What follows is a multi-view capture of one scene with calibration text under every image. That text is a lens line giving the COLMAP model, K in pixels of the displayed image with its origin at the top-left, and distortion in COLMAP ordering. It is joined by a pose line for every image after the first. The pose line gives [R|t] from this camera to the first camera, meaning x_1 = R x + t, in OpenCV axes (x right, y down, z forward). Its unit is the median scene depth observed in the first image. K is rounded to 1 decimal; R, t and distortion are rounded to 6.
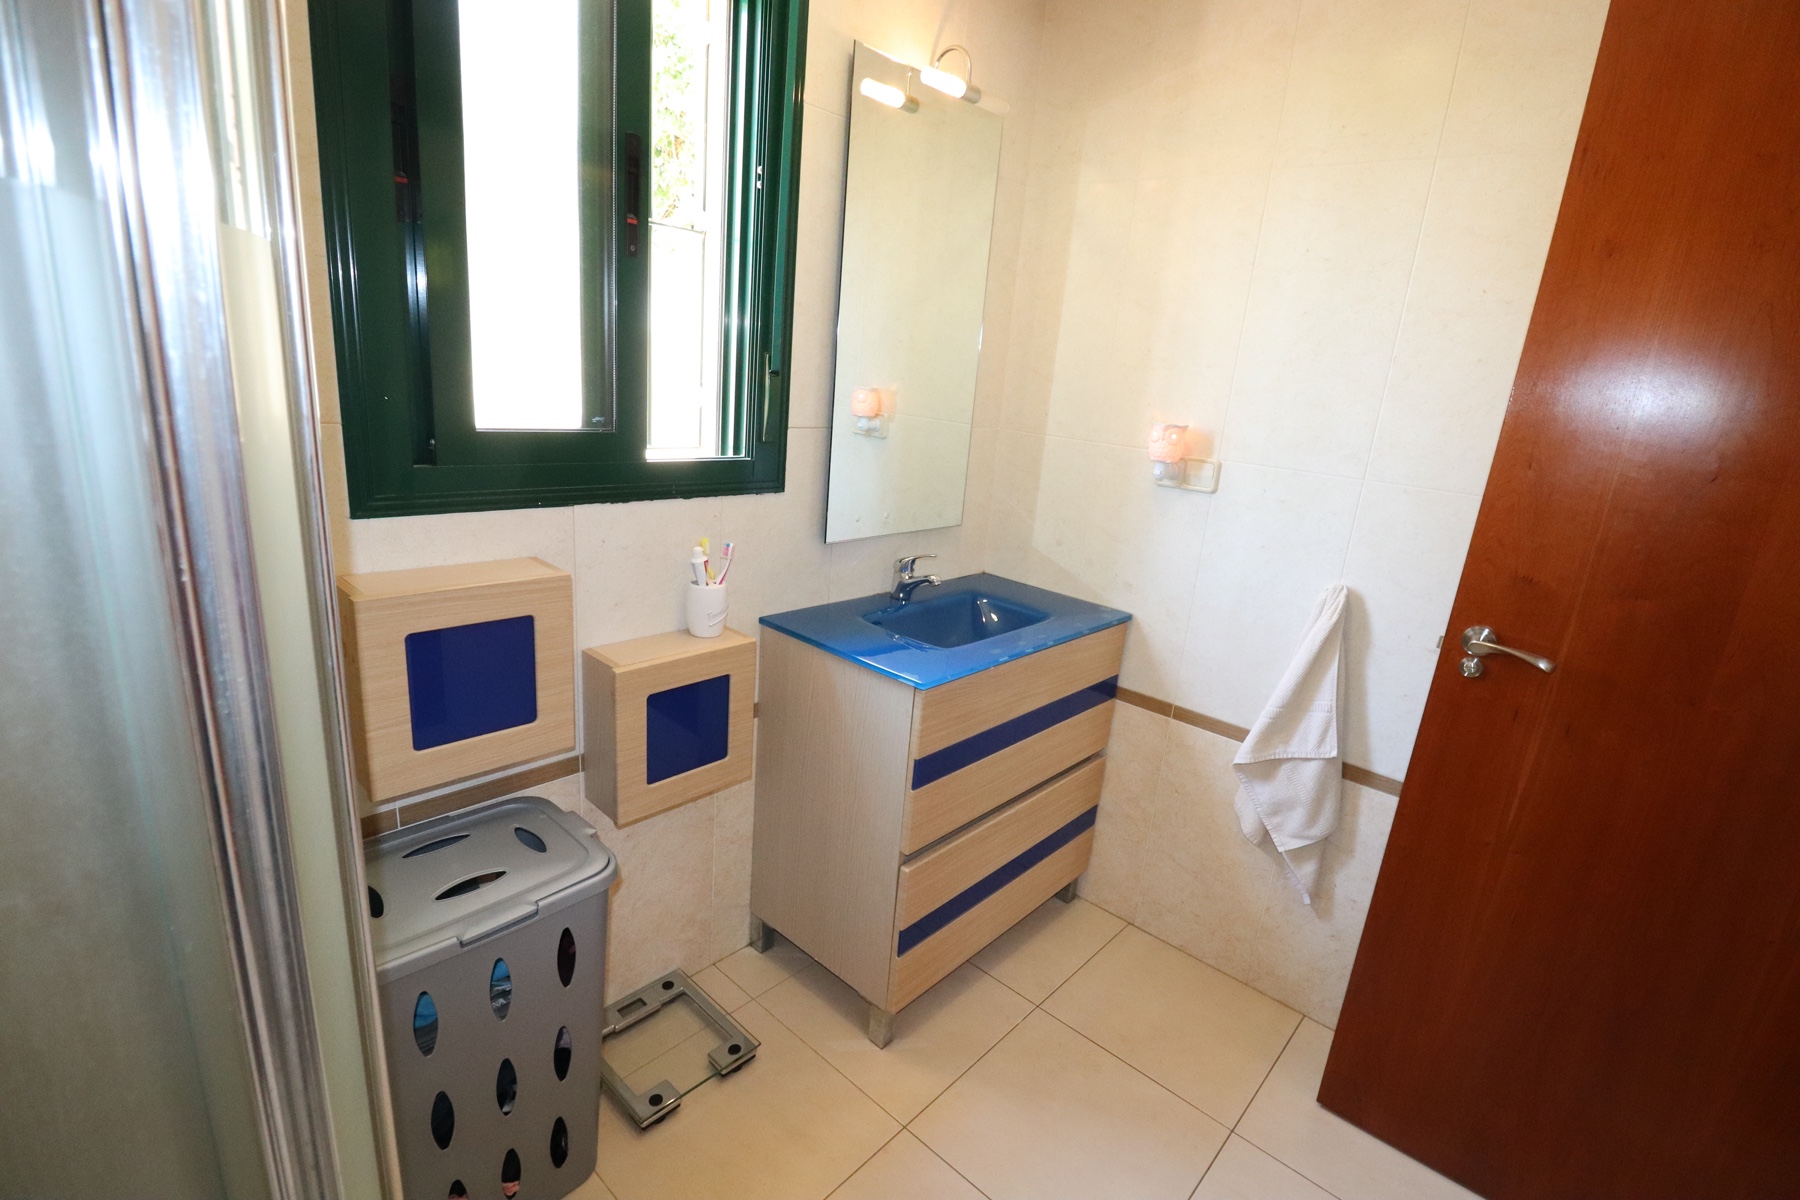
lens RADIAL K [[838.2, 0, 897.5], [0, 838.2, 593.6], [0, 0, 1]] dist [-0.013161, -0.003121]
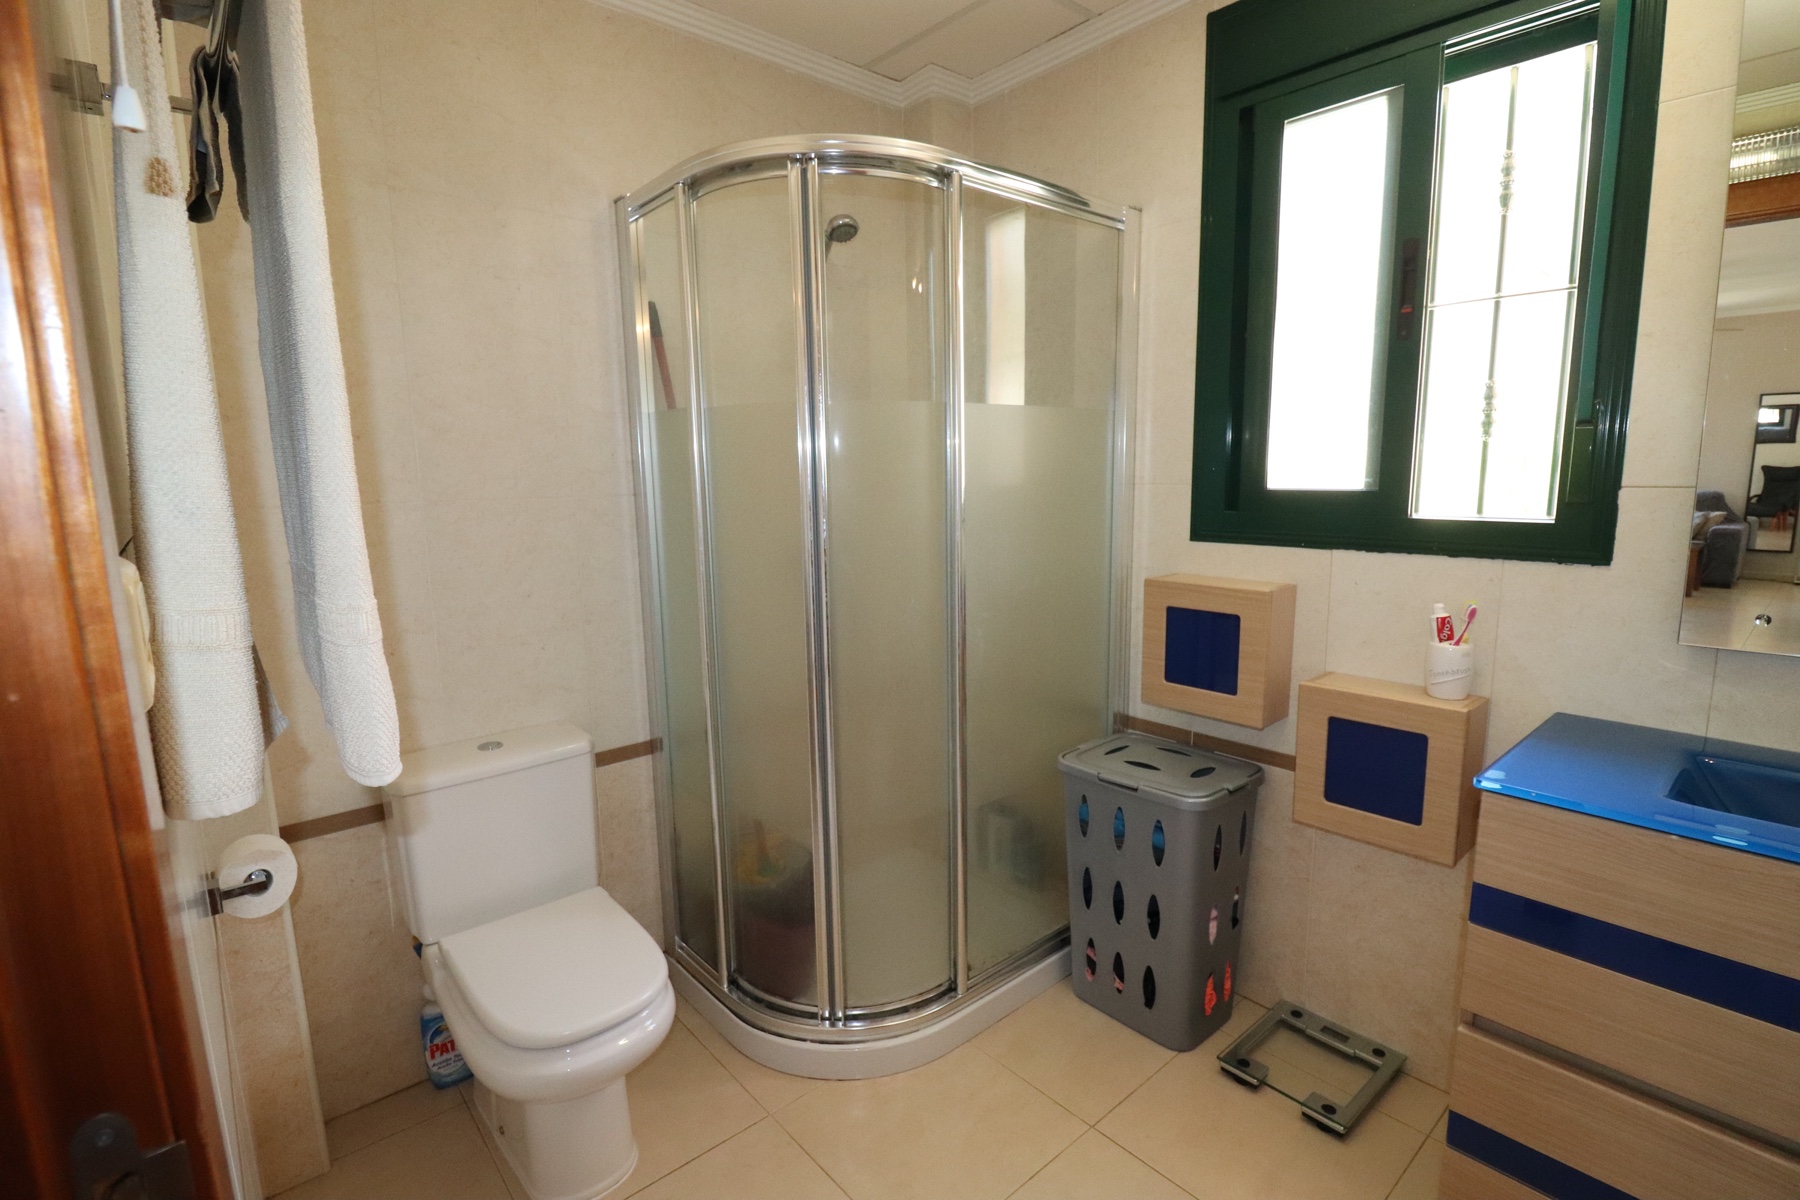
lens RADIAL K [[838.2, 0, 894.7], [0, 838.2, 594.7], [0, 0, 1]] dist [-0.013161, -0.003121]
pose [[-0.131147, 0.066075, -0.989158, 0.873021], [-0.252546, 0.962631, 0.097787, 0.000944], [0.958656, 0.262632, -0.109559, 0.509698]]
